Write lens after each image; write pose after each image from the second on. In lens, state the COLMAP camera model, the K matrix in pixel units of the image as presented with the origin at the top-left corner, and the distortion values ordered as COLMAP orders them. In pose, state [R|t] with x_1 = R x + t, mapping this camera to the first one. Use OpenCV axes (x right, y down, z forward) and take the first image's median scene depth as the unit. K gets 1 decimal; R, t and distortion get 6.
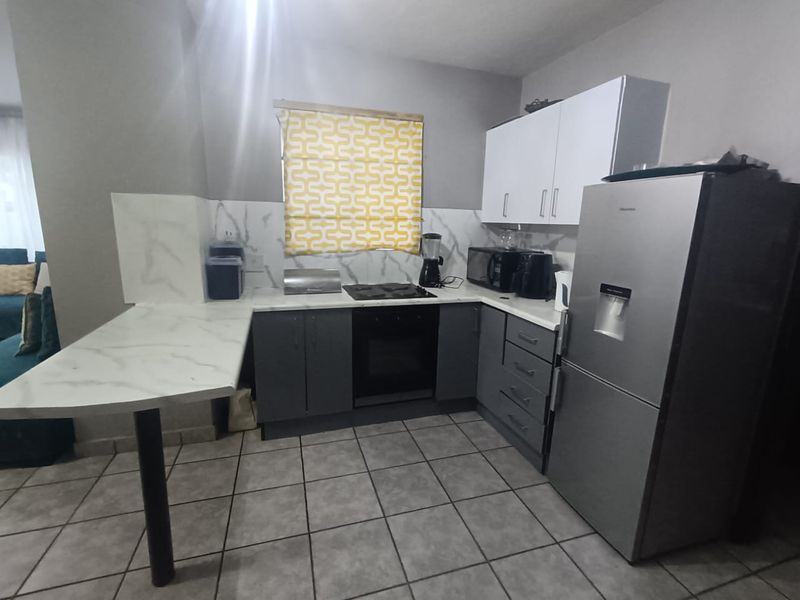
lens RADIAL K [[375.5, 0, 397.5], [0, 375.5, 302.4], [0, 0, 1]] dist [-0.006413, -0.001908]
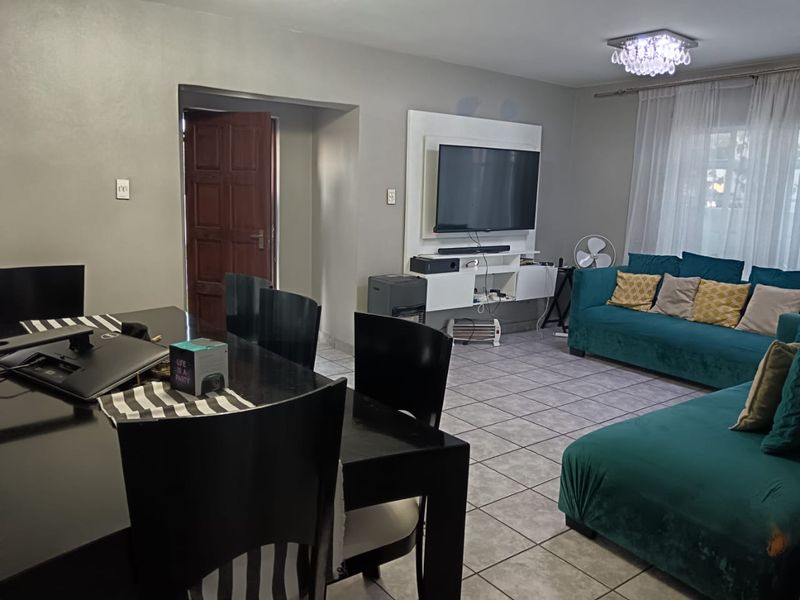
lens RADIAL K [[623.3, 0, 402.2], [0, 623.3, 297.4], [0, 0, 1]] dist [-0.000985, -0.003728]
pose [[0.348843, 0.144280, -0.926008, -0.238123], [-0.227088, 0.971646, 0.065843, -0.020414], [0.909252, 0.187317, 0.371717, 0.027160]]
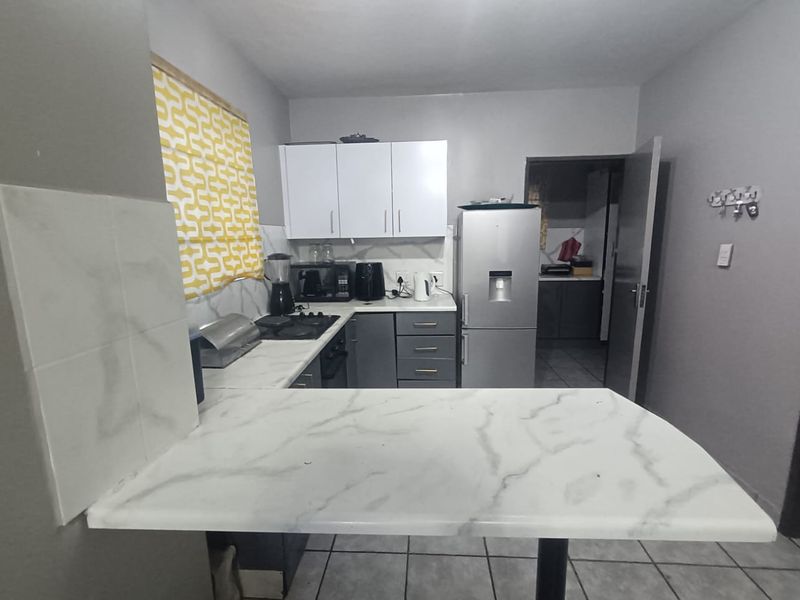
lens RADIAL K [[375.5, 0, 400.2], [0, 375.5, 304.2], [0, 0, 1]] dist [-0.006413, -0.001908]
pose [[0.364656, -0.198387, 0.909763, -0.677009], [0.224849, 0.966887, 0.120718, -0.120198], [-0.903587, 0.160539, 0.397188, 0.446224]]
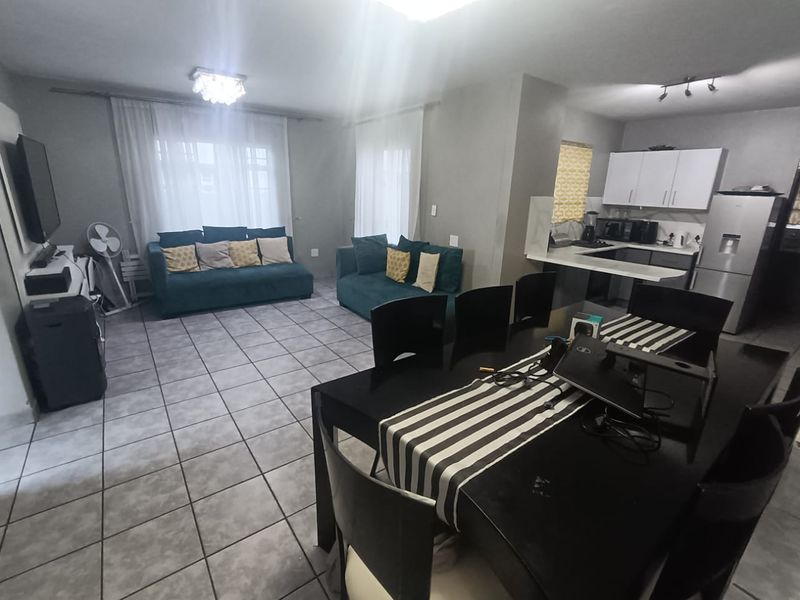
lens RADIAL K [[375.5, 0, 403.8], [0, 375.5, 298.6], [0, 0, 1]] dist [-0.006413, -0.001908]
pose [[0.943109, -0.092835, 0.319259, -1.487429], [0.065737, 0.993337, 0.094654, 0.002161], [-0.325920, -0.068282, 0.942928, -0.462316]]
